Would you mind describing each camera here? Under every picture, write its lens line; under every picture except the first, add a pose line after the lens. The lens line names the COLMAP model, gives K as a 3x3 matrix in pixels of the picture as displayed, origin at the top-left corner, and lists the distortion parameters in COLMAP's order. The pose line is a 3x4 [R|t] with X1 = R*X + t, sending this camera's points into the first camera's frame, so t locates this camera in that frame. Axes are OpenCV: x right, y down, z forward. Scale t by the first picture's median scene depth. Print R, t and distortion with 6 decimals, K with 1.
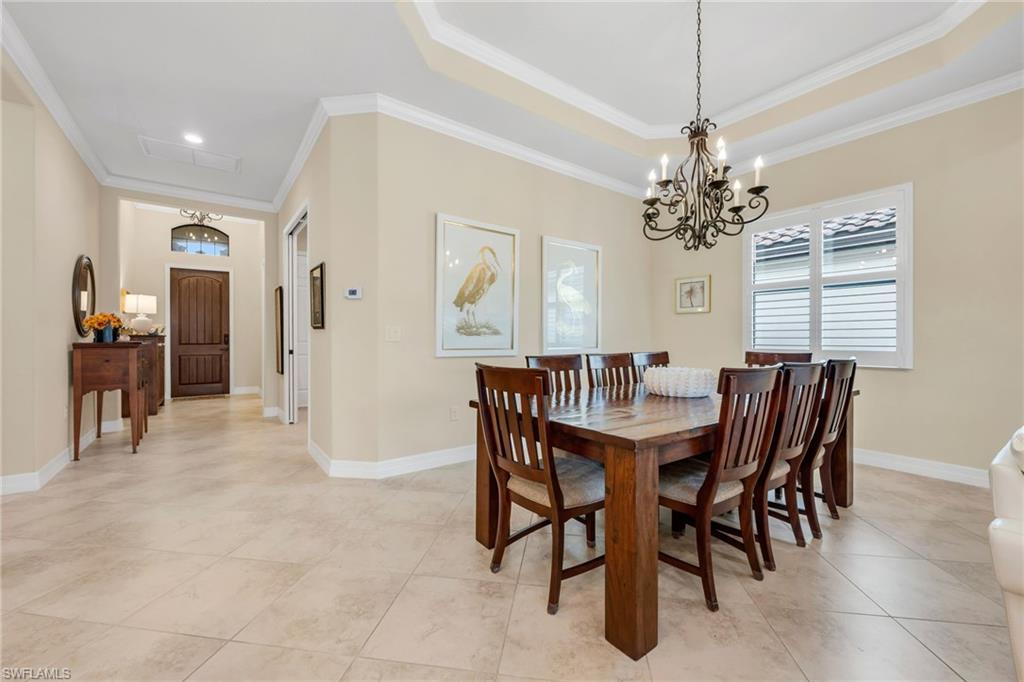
lens RADIAL K [[409.3, 0, 504.6], [0, 409.3, 340.6], [0, 0, 1]] dist [-0.002783, 0.000437]
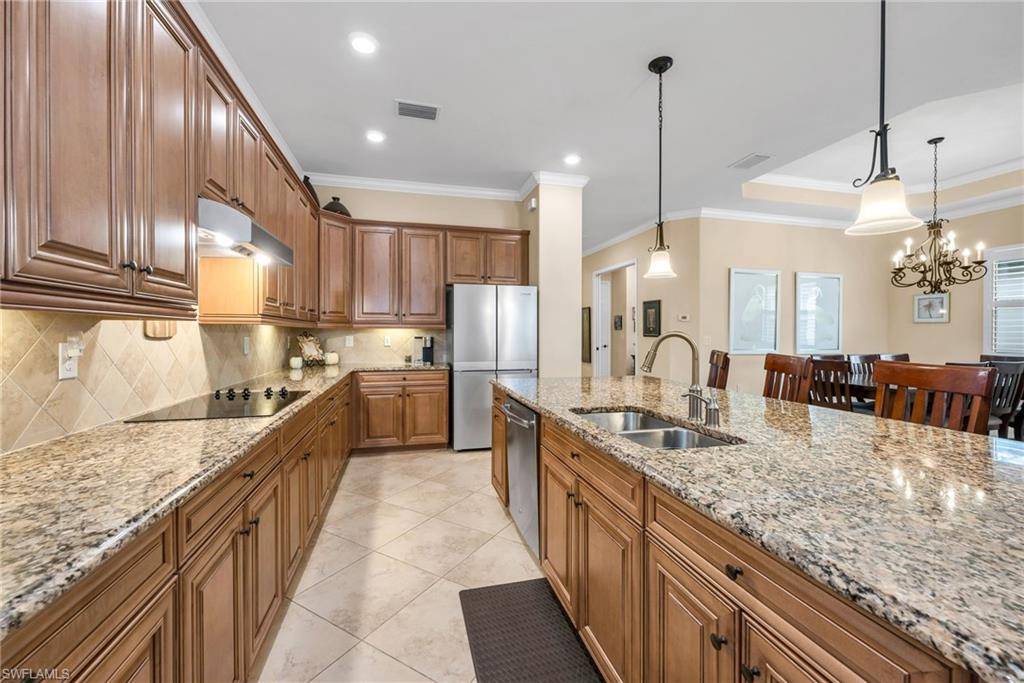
lens RADIAL K [[409.3, 0, 507.2], [0, 409.3, 335.6], [0, 0, 1]] dist [-0.002783, 0.000437]
pose [[0.930100, 0.004522, -0.367279, -0.336293], [-0.003930, 0.999989, 0.002361, -0.029823], [0.367285, -0.000753, 0.930108, -0.746550]]
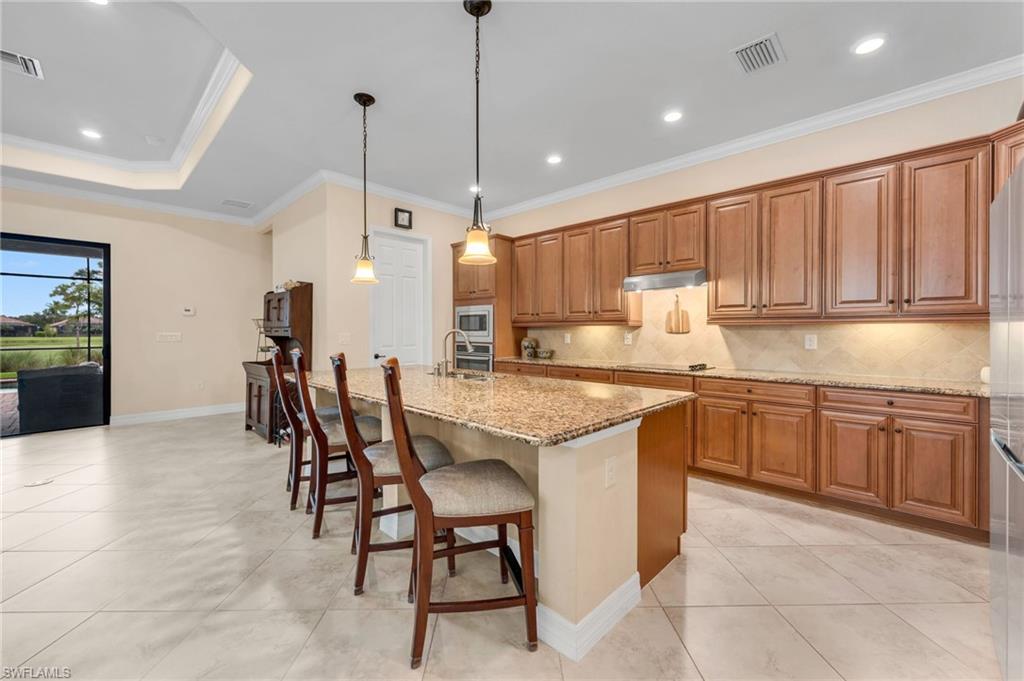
lens RADIAL K [[409.3, 0, 508.0], [0, 409.3, 333.1], [0, 0, 1]] dist [-0.002783, 0.000437]
pose [[-0.984887, -0.001023, -0.173196, -0.293042], [-0.002764, 0.999948, 0.009814, -0.032496], [0.173177, 0.010144, -0.984839, 0.439453]]
